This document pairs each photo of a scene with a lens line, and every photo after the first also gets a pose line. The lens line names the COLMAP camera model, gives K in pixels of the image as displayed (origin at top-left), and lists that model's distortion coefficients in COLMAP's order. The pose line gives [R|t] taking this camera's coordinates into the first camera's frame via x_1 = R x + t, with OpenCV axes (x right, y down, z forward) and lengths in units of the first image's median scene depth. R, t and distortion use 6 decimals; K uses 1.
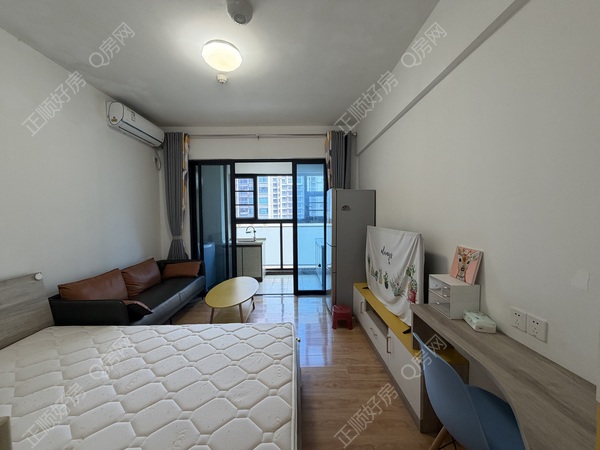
lens RADIAL K [[240.1, 0, 300.0], [0, 240.1, 225.0], [0, 0, 1]] dist [0.000850, 0.000125]
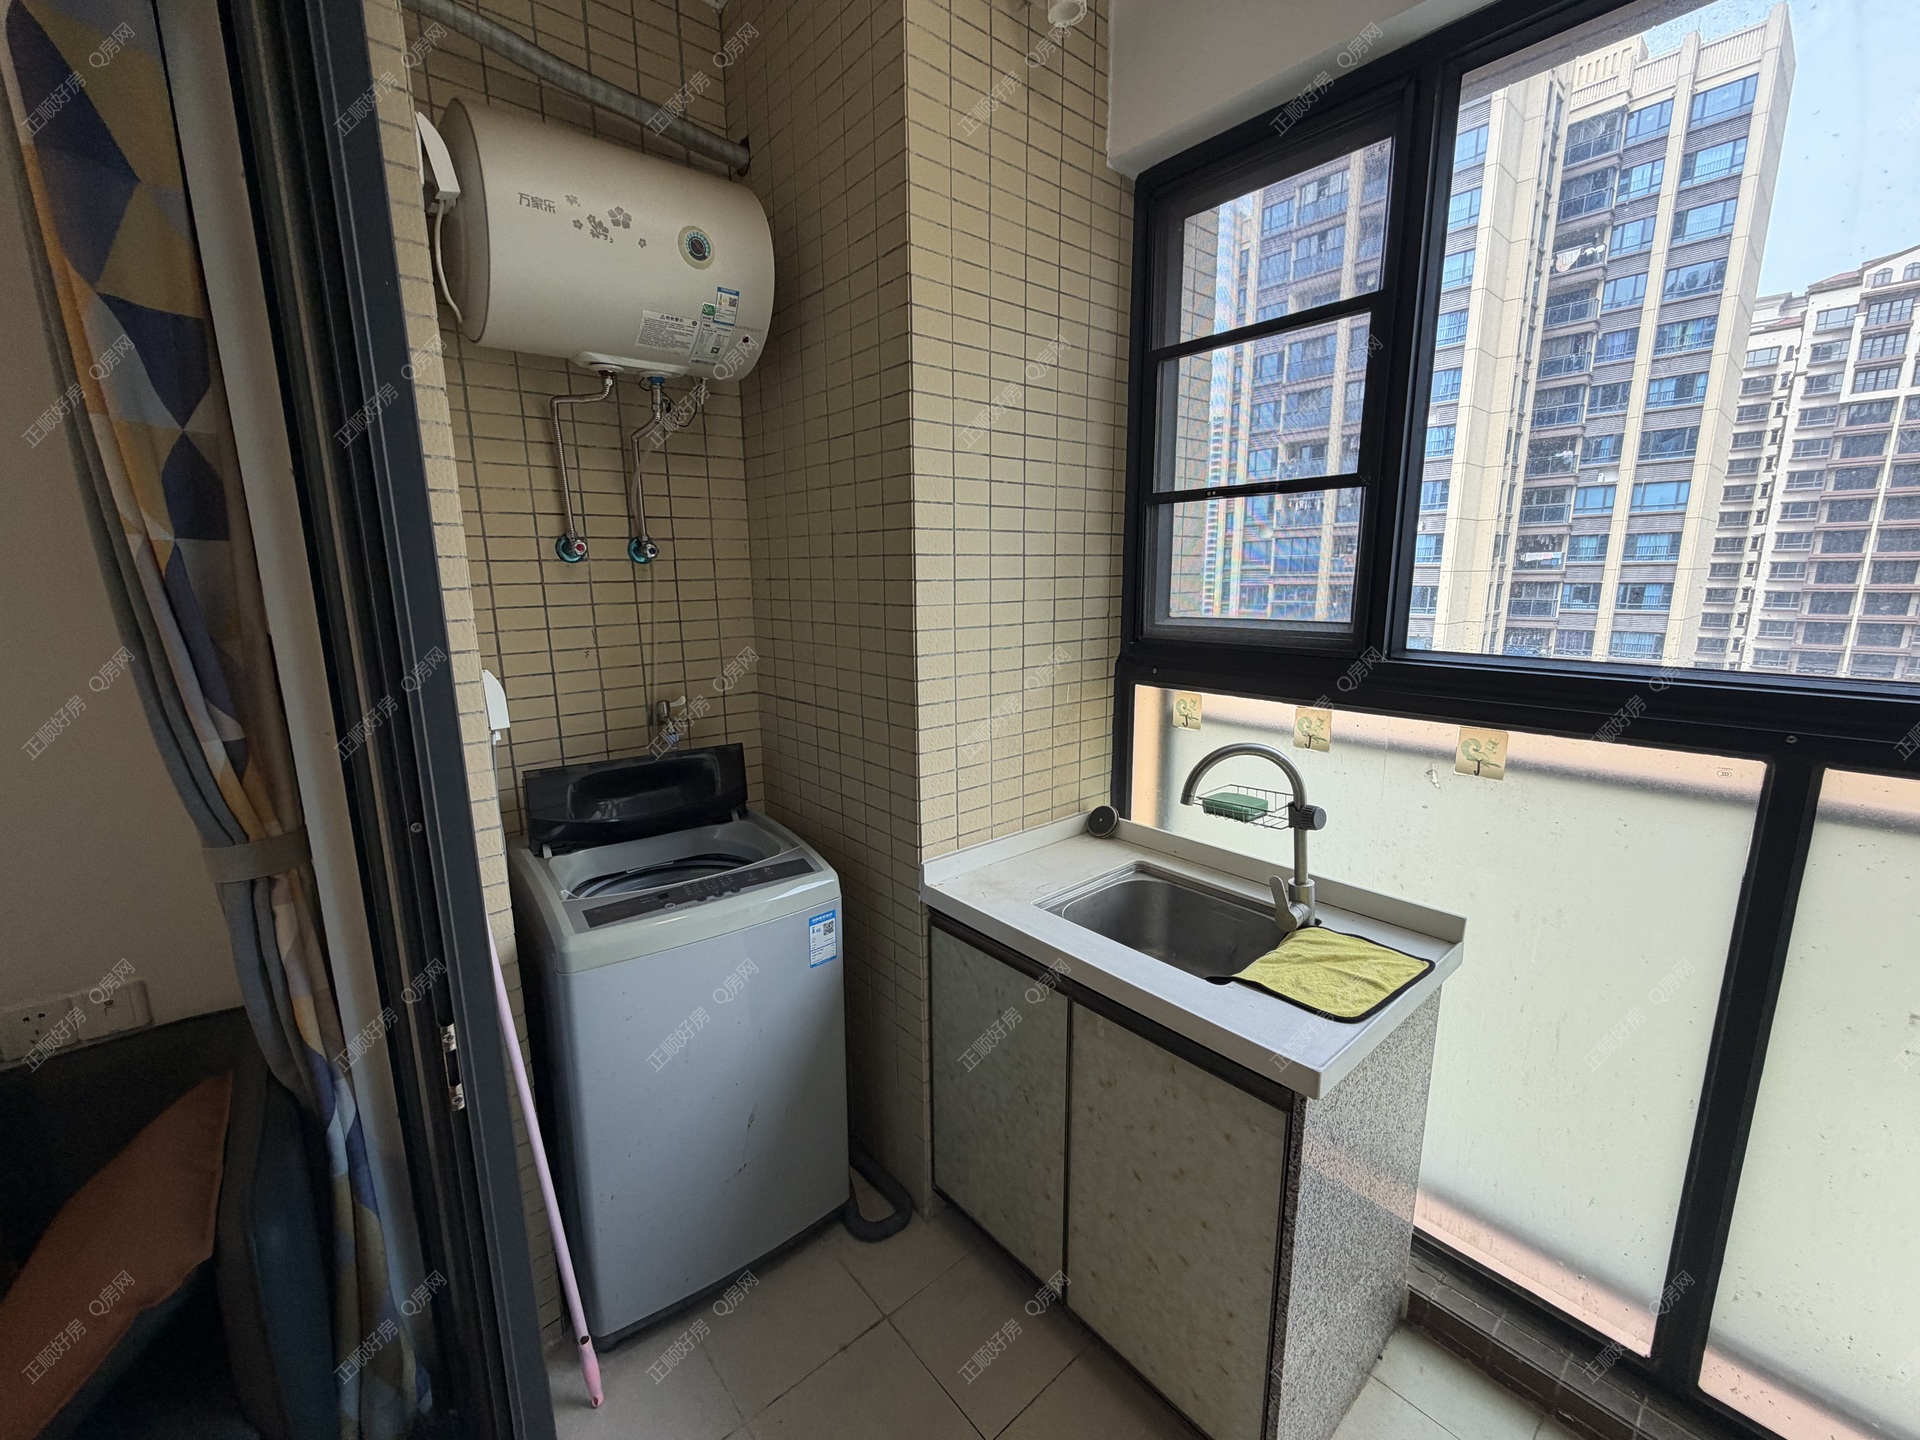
lens RADIAL K [[768.5, 0, 960.0], [0, 768.5, 720.0], [0, 0, 1]] dist [0.000850, 0.000125]
pose [[0.641146, 0.148745, -0.752866, -0.068986], [-0.027740, 0.984887, 0.170961, -0.042466], [0.766917, -0.088726, 0.635583, 0.714905]]
